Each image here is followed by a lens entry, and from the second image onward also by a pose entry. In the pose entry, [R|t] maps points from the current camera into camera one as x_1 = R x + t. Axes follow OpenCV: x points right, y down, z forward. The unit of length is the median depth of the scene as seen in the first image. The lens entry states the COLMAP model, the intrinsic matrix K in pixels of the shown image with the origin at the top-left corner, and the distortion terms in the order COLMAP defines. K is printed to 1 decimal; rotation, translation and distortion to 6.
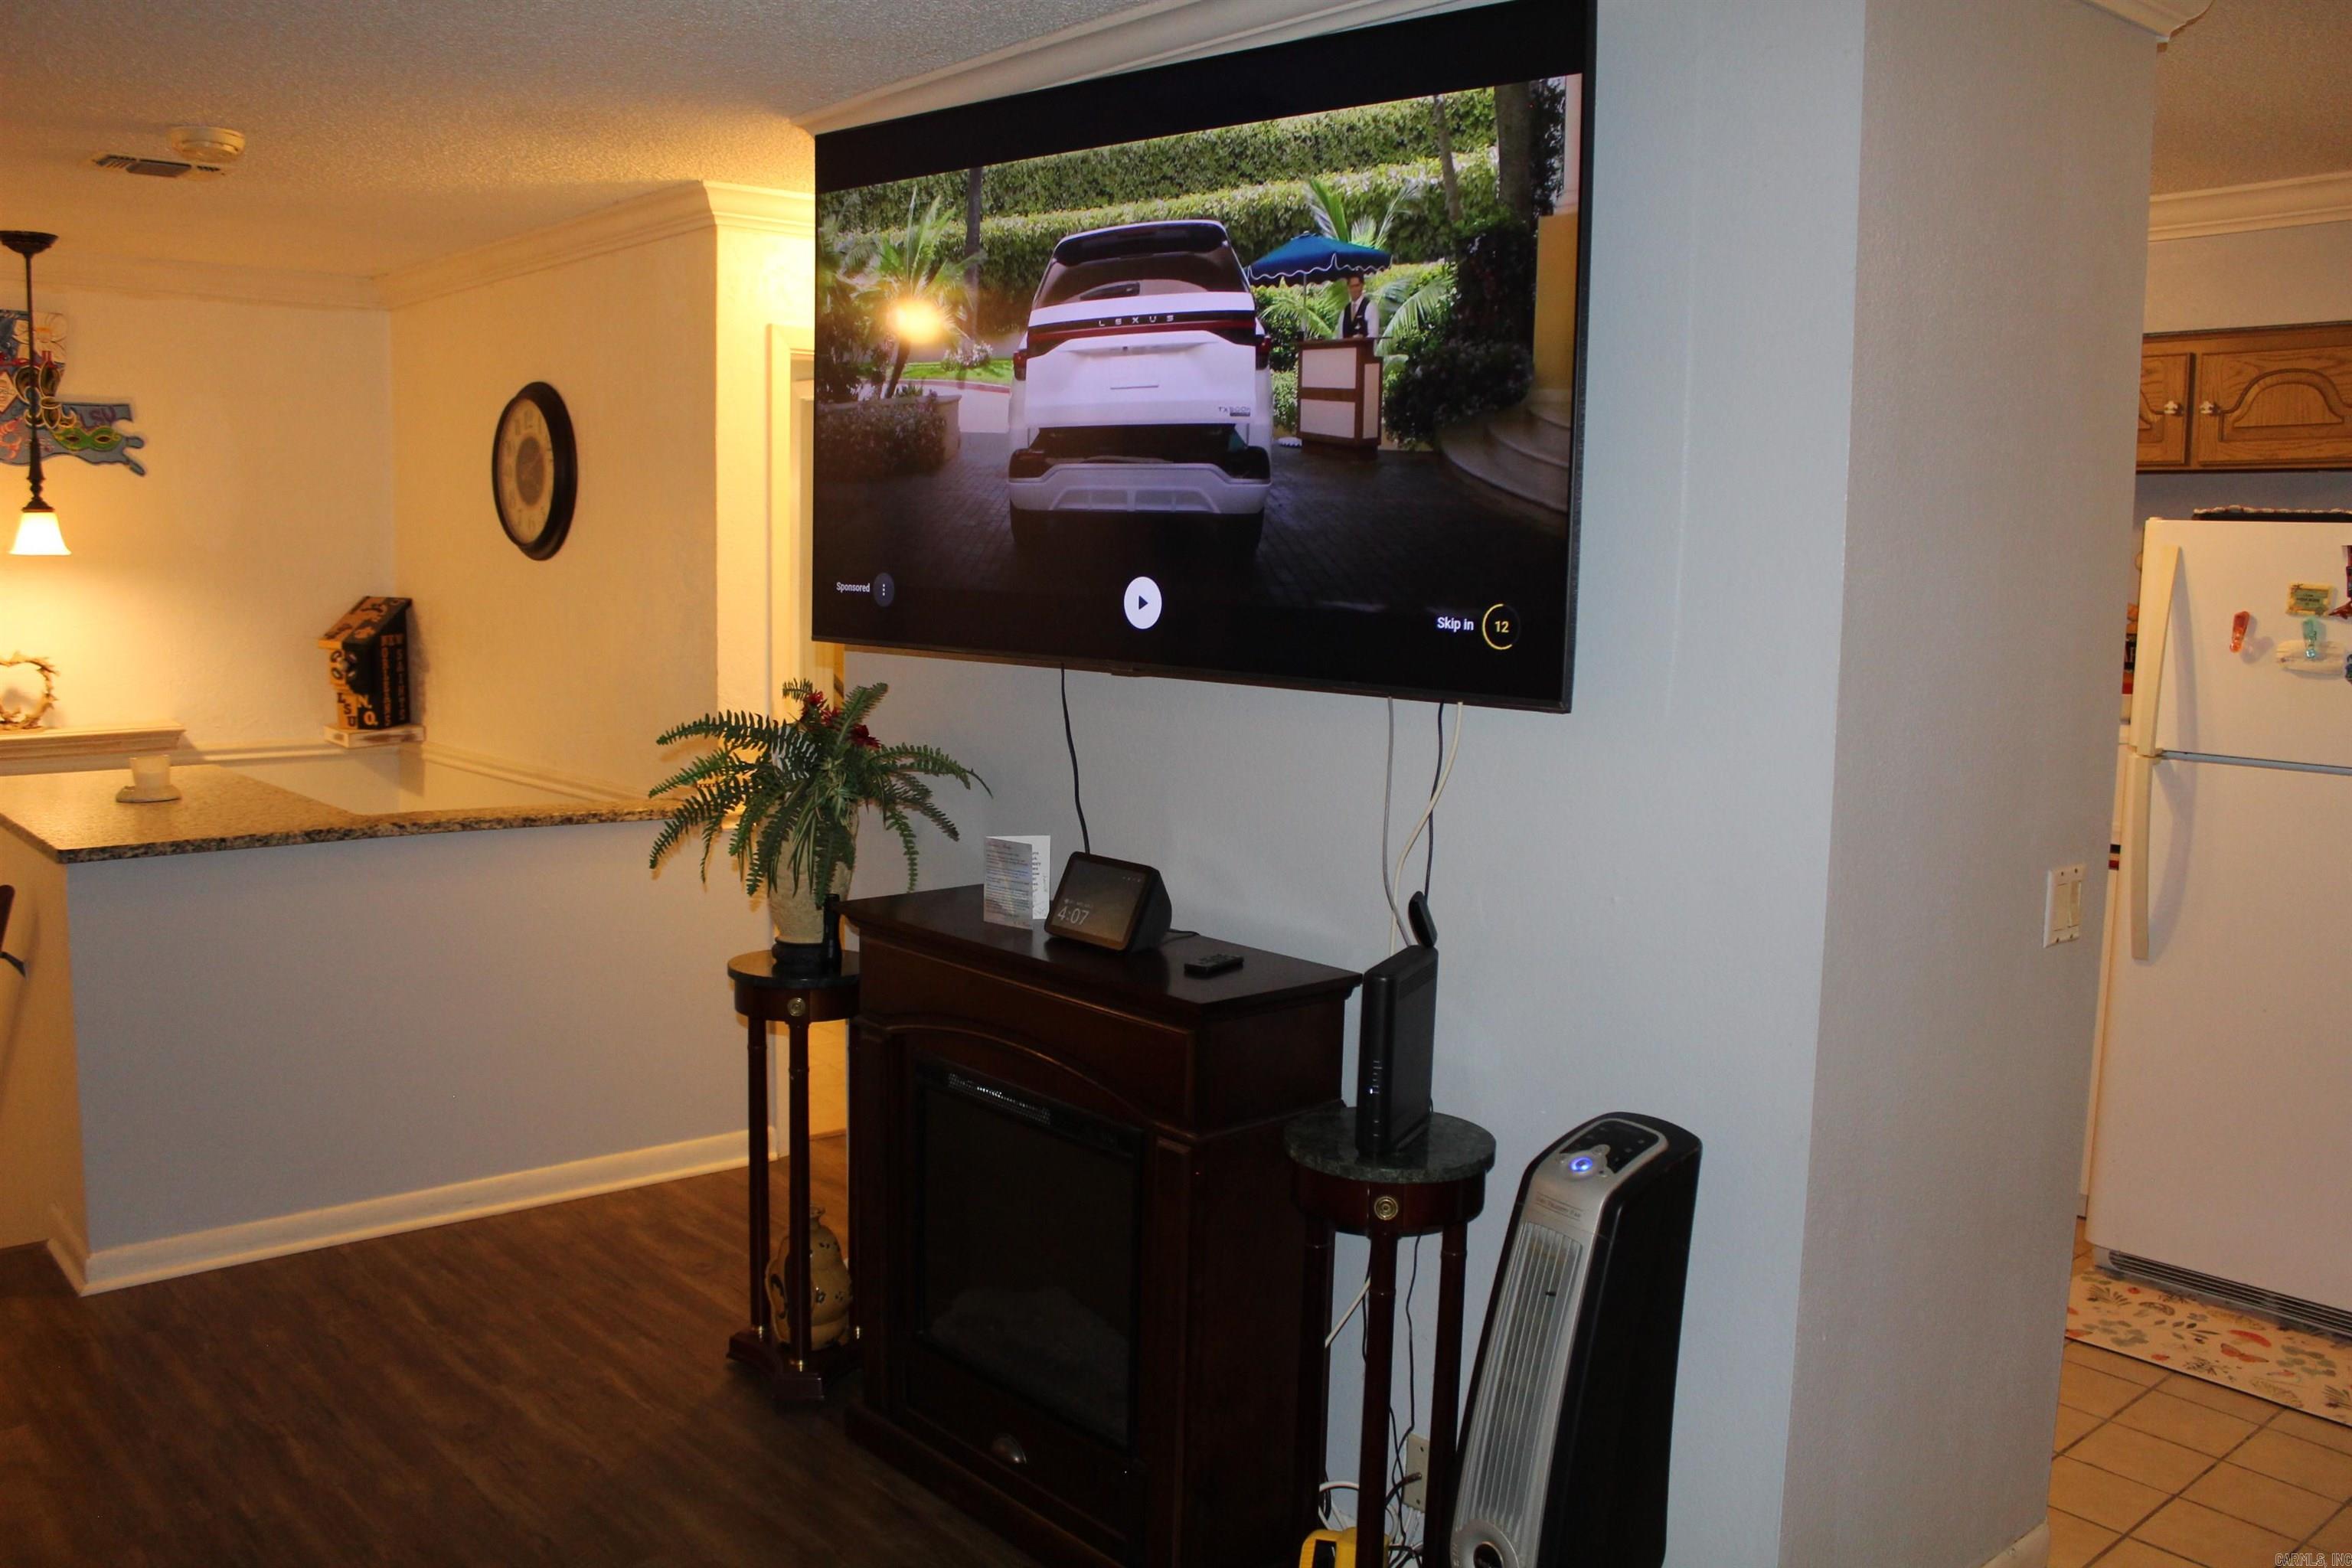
lens RADIAL K [[1984.5, 0, 1178.6], [0, 1984.5, 788.6], [0, 0, 1]] dist [-0.155167, 0.143843]
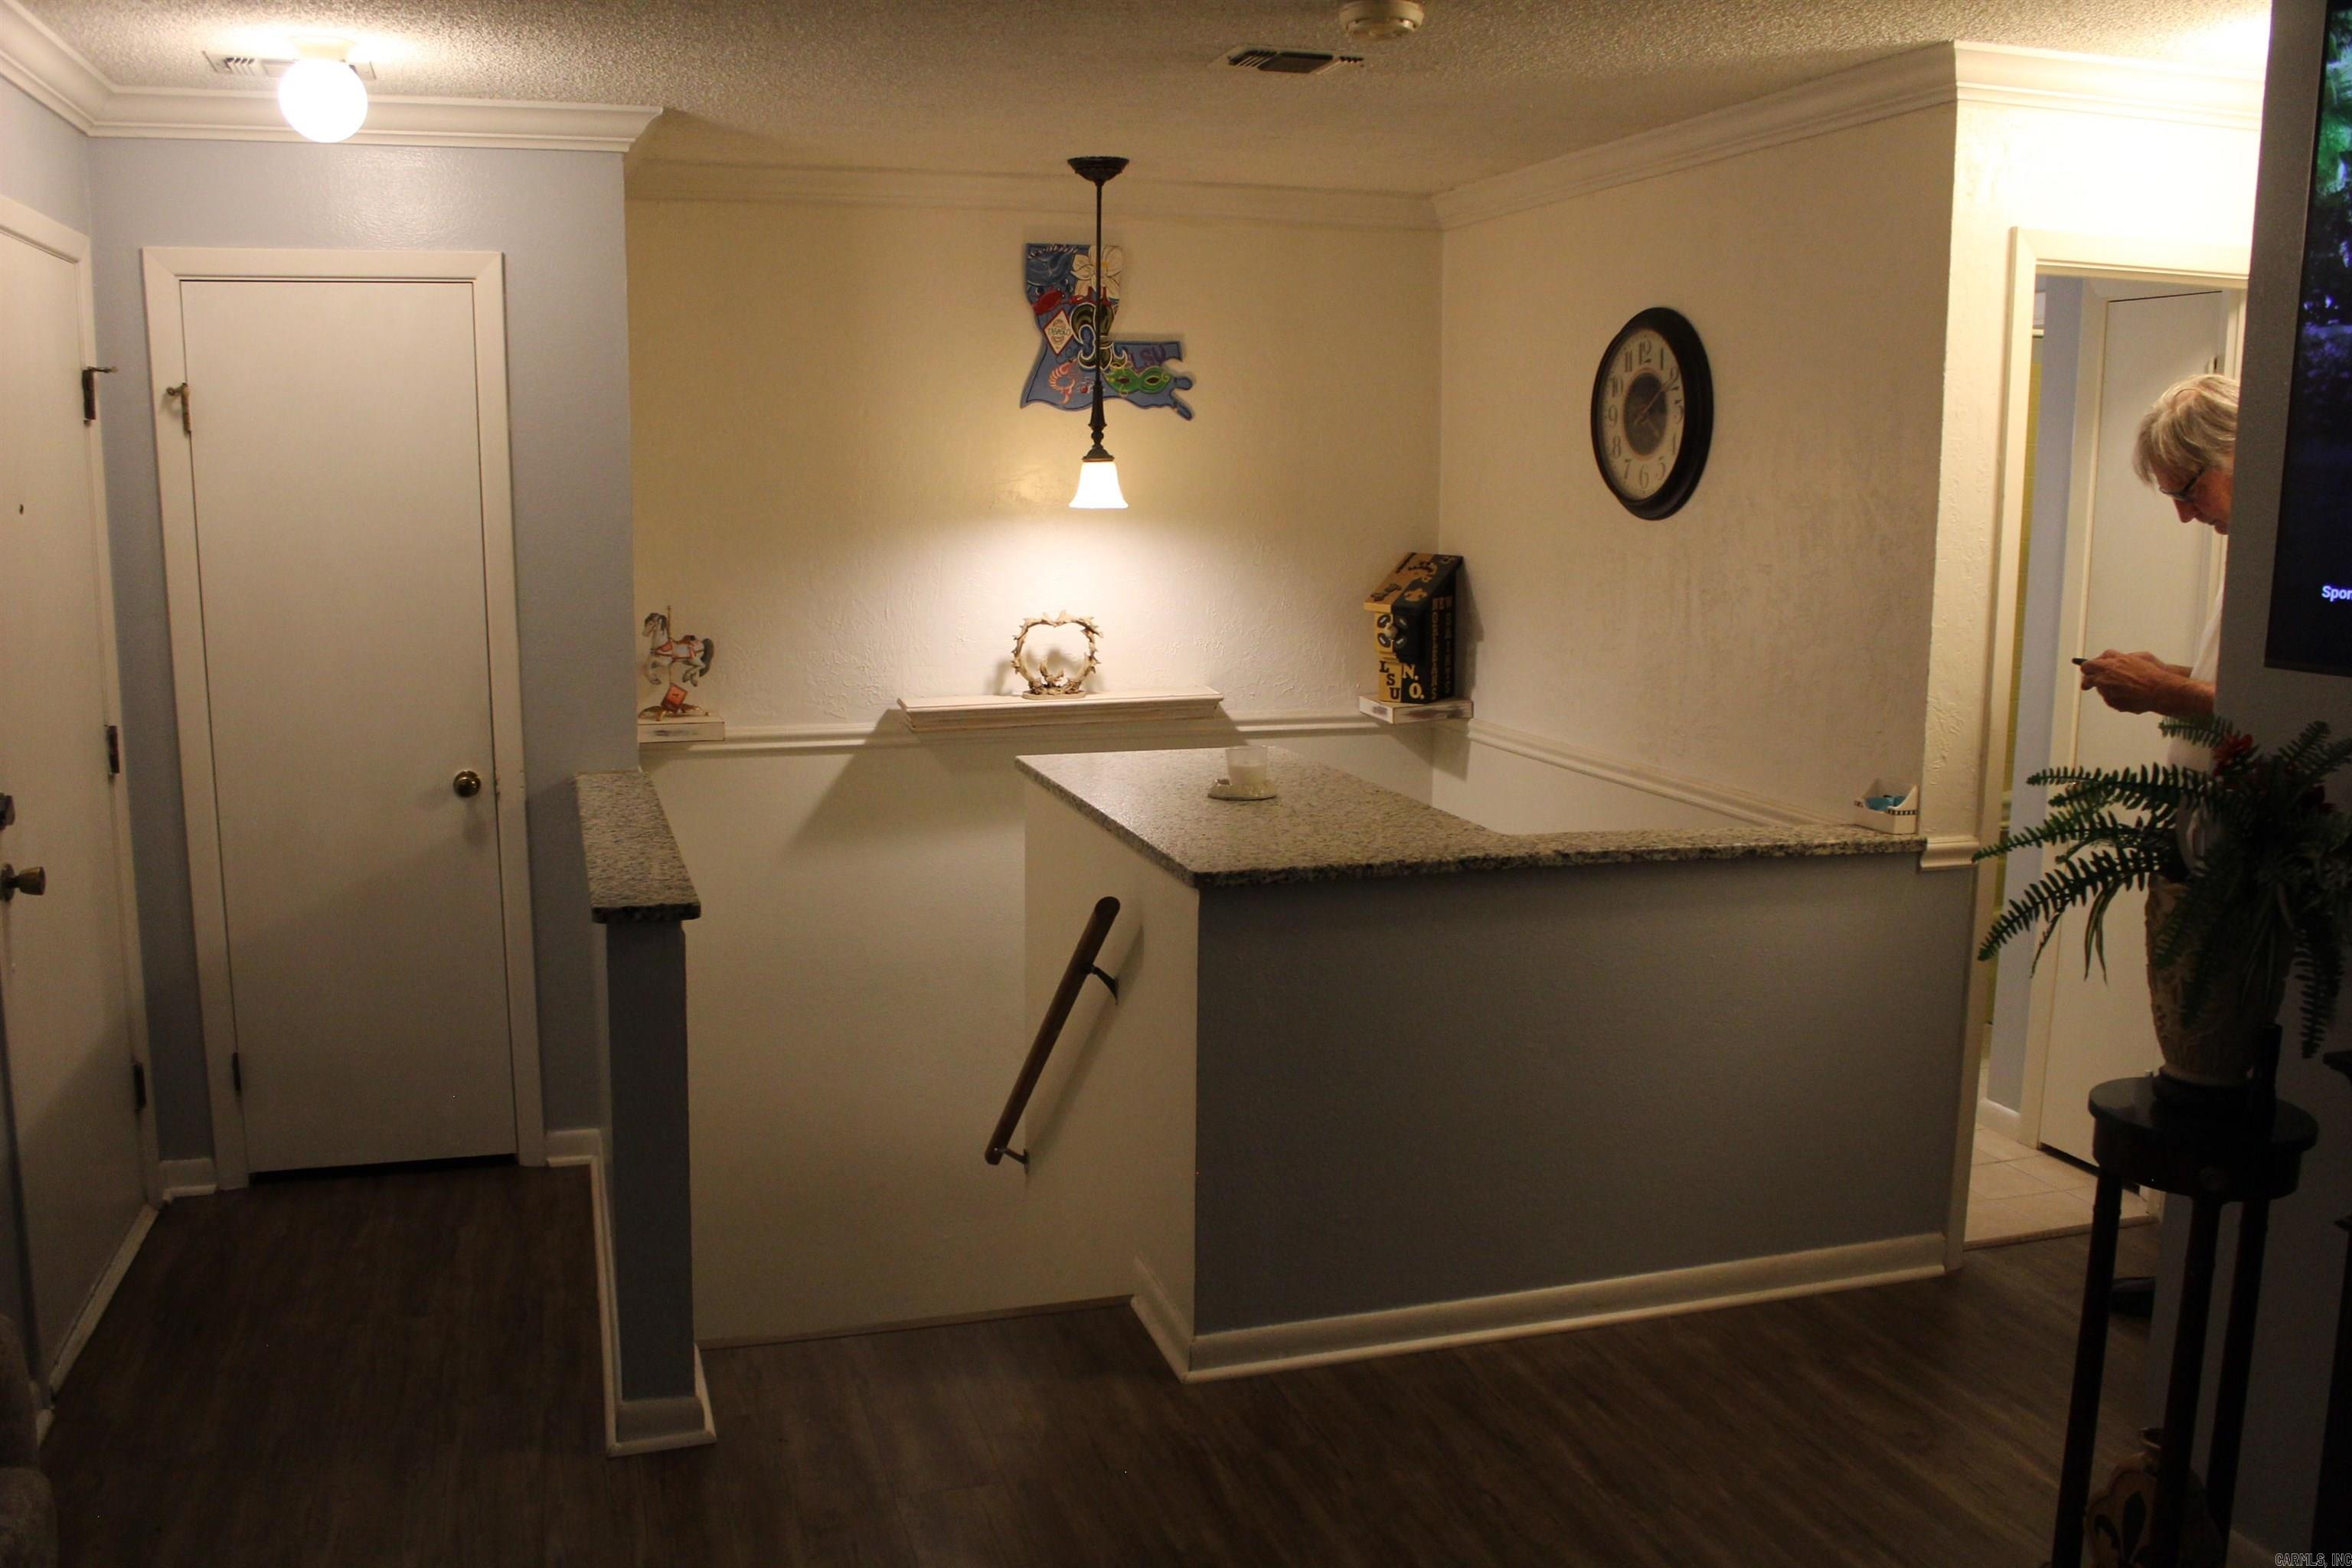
lens RADIAL K [[1984.5, 0, 1167.5], [0, 1984.5, 785.5], [0, 0, 1]] dist [-0.155167, 0.143843]
pose [[0.914284, 0.052510, -0.401656, -0.170544], [-0.039155, 0.998375, 0.041394, -0.028876], [0.403177, -0.022119, 0.914855, 0.136196]]
